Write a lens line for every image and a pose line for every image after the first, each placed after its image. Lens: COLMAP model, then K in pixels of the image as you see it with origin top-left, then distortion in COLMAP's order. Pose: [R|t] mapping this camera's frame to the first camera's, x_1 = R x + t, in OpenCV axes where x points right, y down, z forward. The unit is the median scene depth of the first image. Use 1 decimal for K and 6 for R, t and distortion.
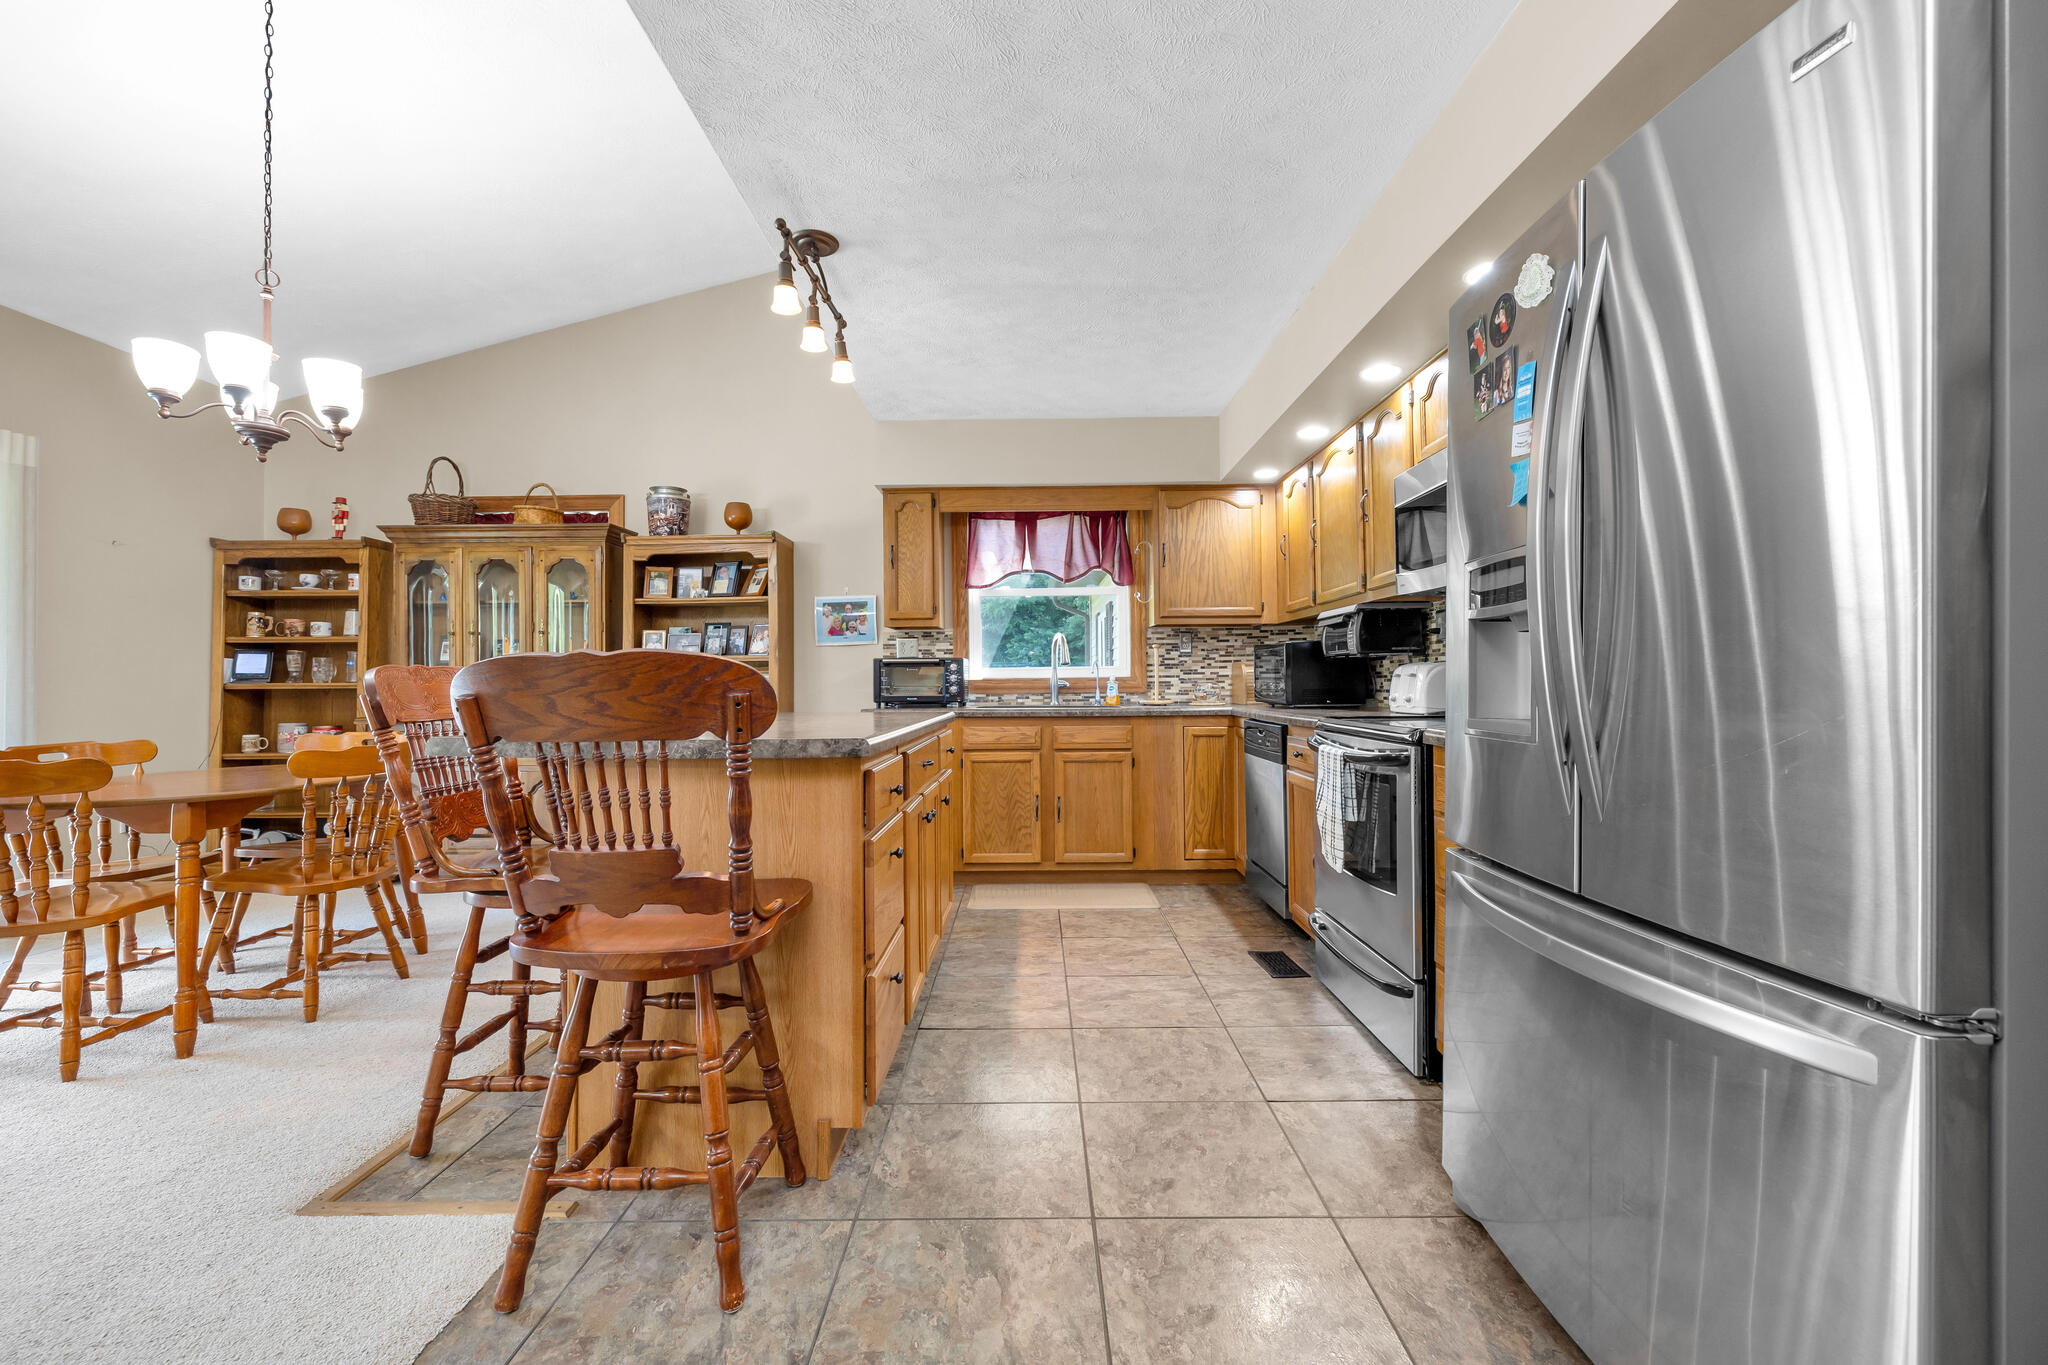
lens RADIAL K [[869.5, 0, 1022.5], [0, 869.5, 671.5], [0, 0, 1]] dist [-0.000002, -0.000307]
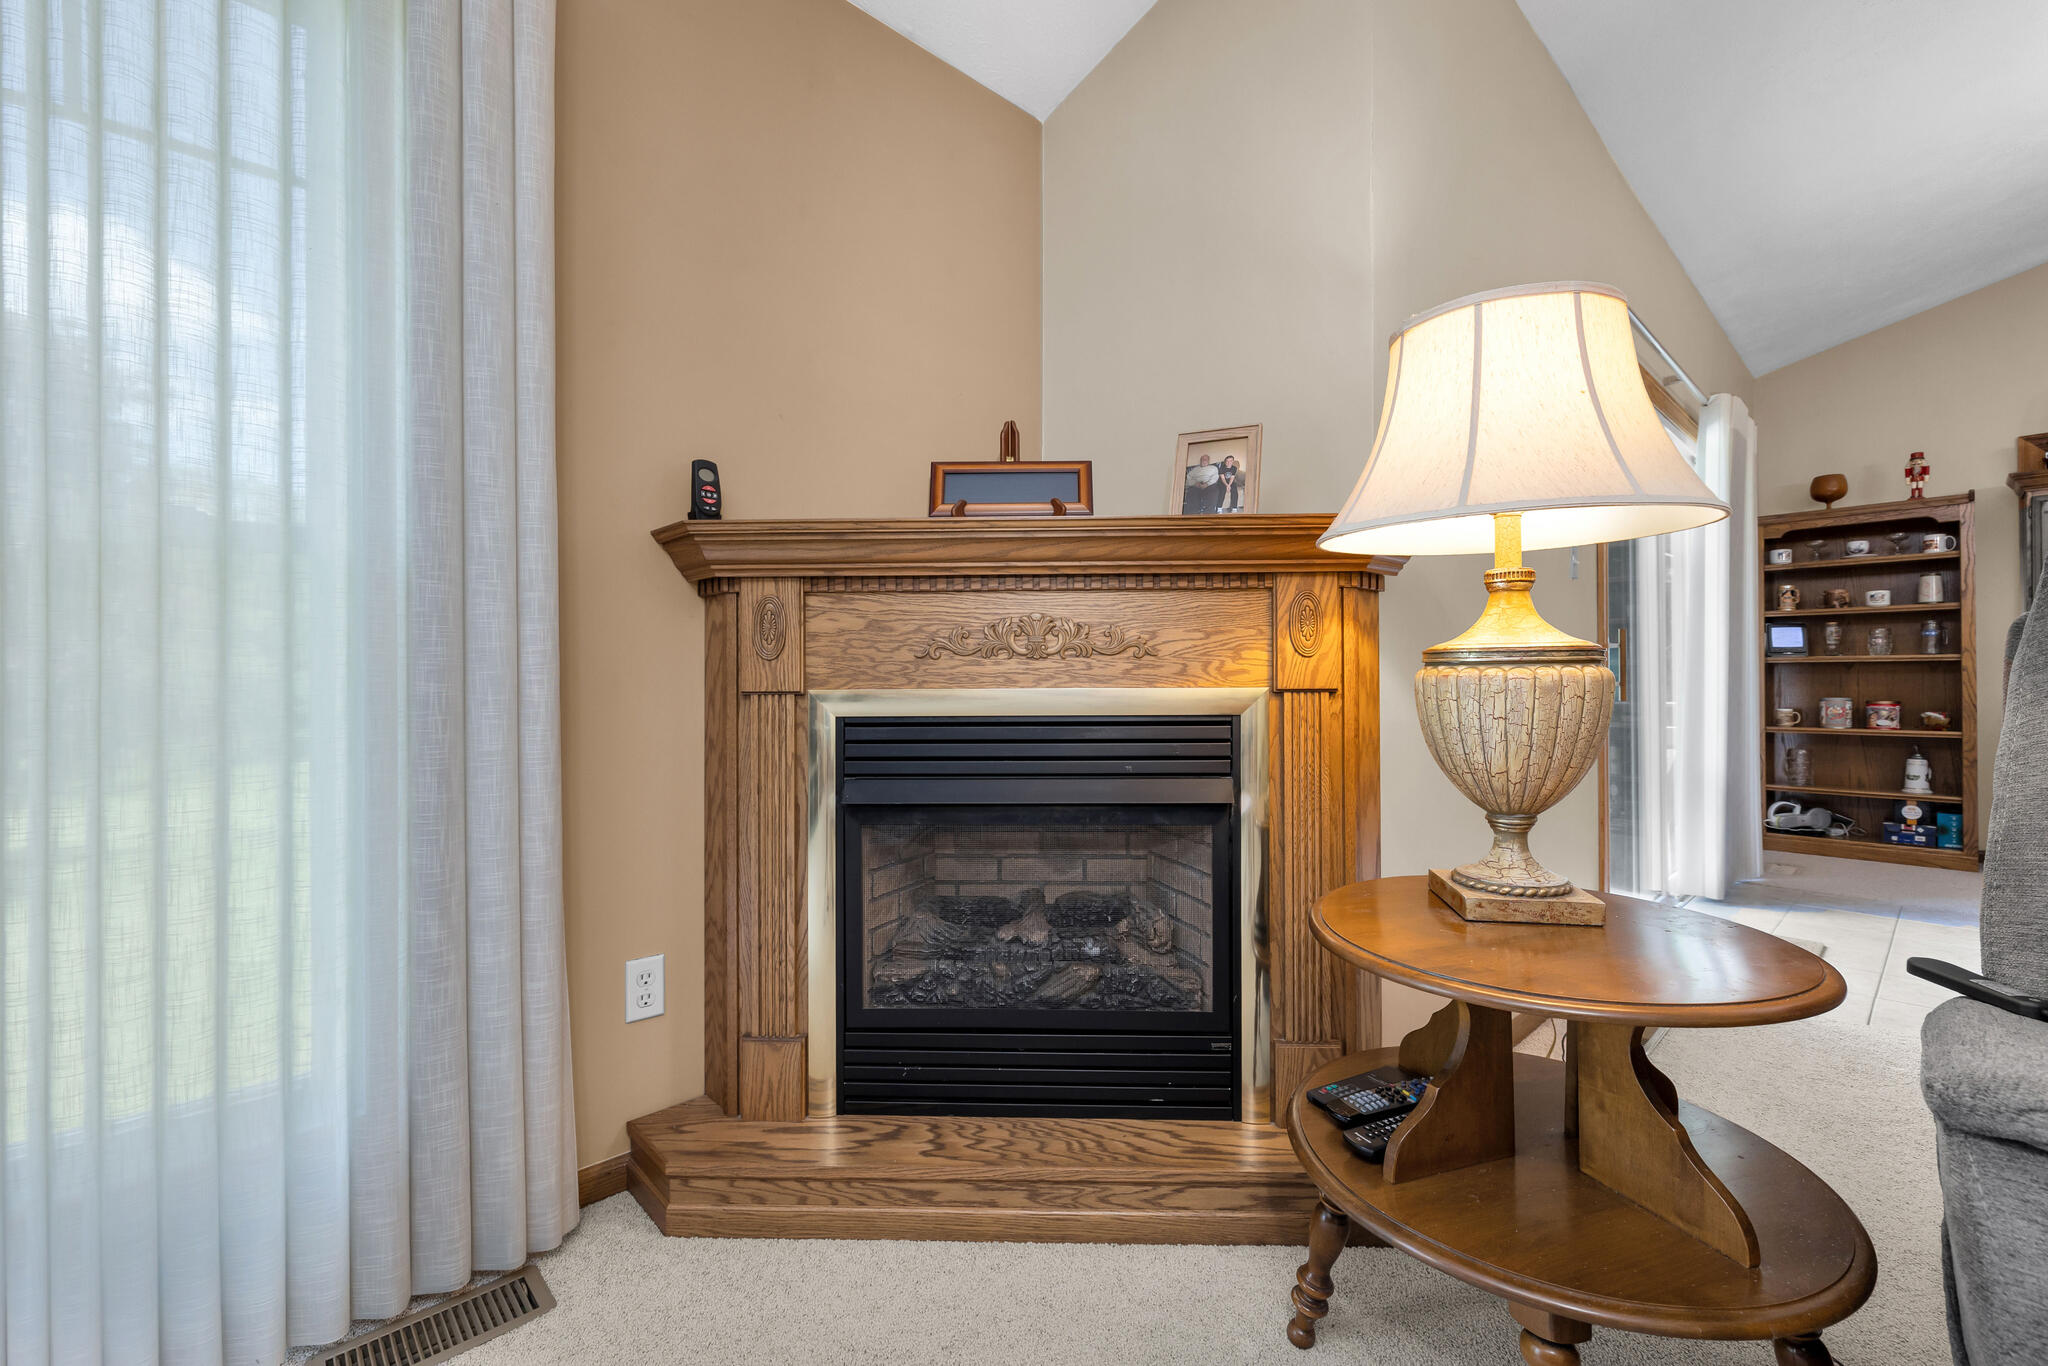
lens RADIAL K [[869.5, 0, 1030.4], [0, 869.5, 674.3], [0, 0, 1]] dist [-0.000002, -0.000307]
pose [[0.693190, -0.000938, -0.720754, -0.769981], [0.012138, 0.999873, 0.010372, 0.012706], [0.720652, -0.015938, 0.693113, -0.315216]]
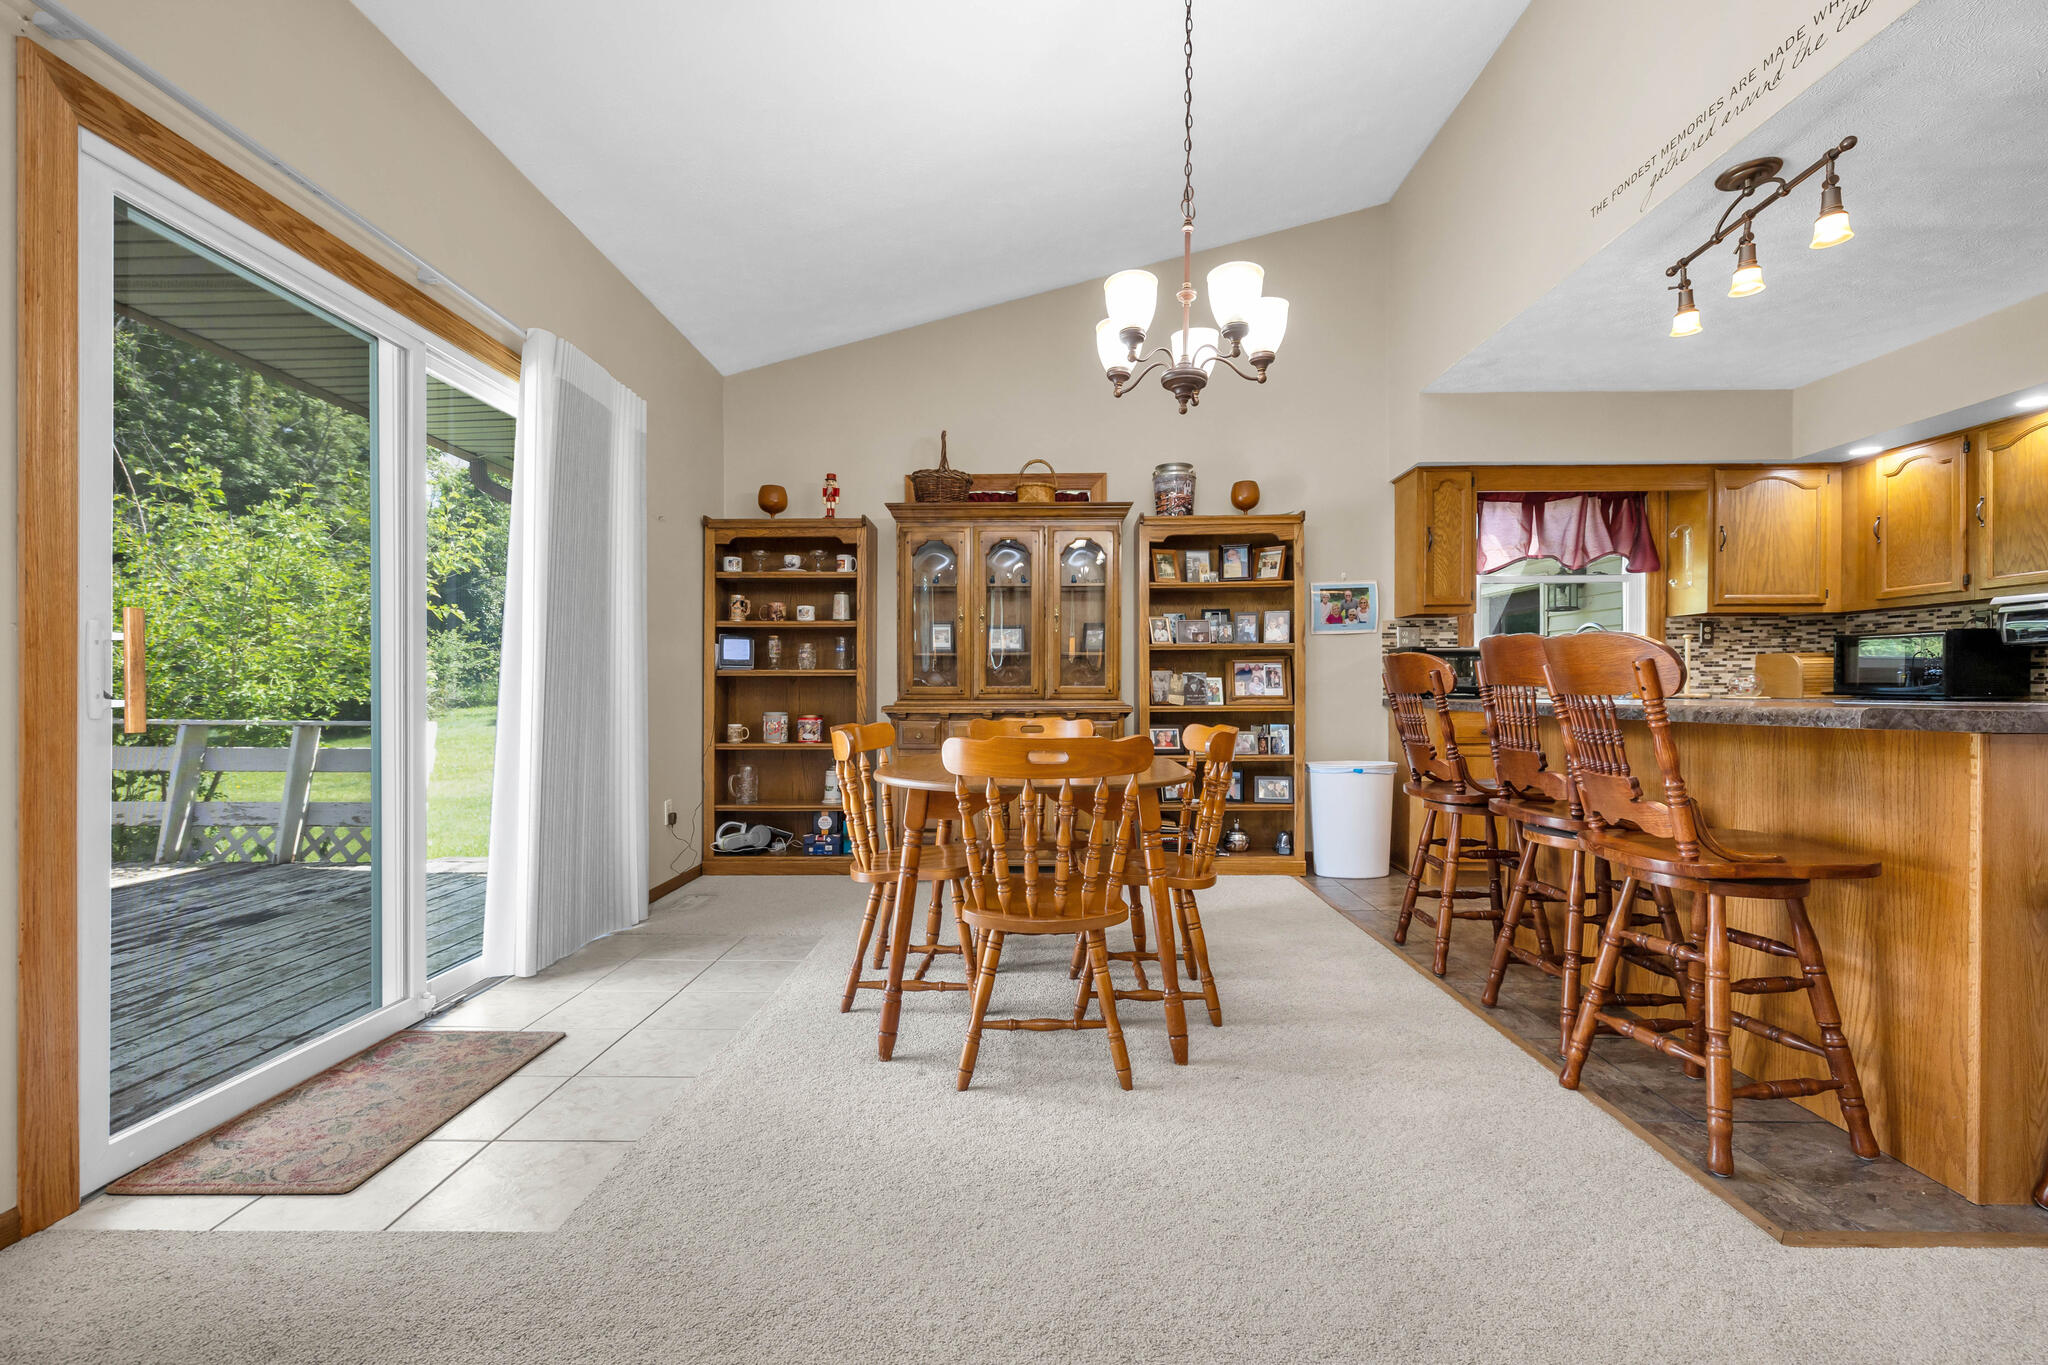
lens RADIAL K [[869.5, 0, 1031.9], [0, 869.5, 698.1], [0, 0, 1]] dist [-0.000002, -0.000307]
pose [[0.999956, 0.006002, -0.007257, -0.555835], [-0.005804, 0.999620, 0.026949, 0.016857], [0.007416, -0.026906, 0.999610, 0.048126]]
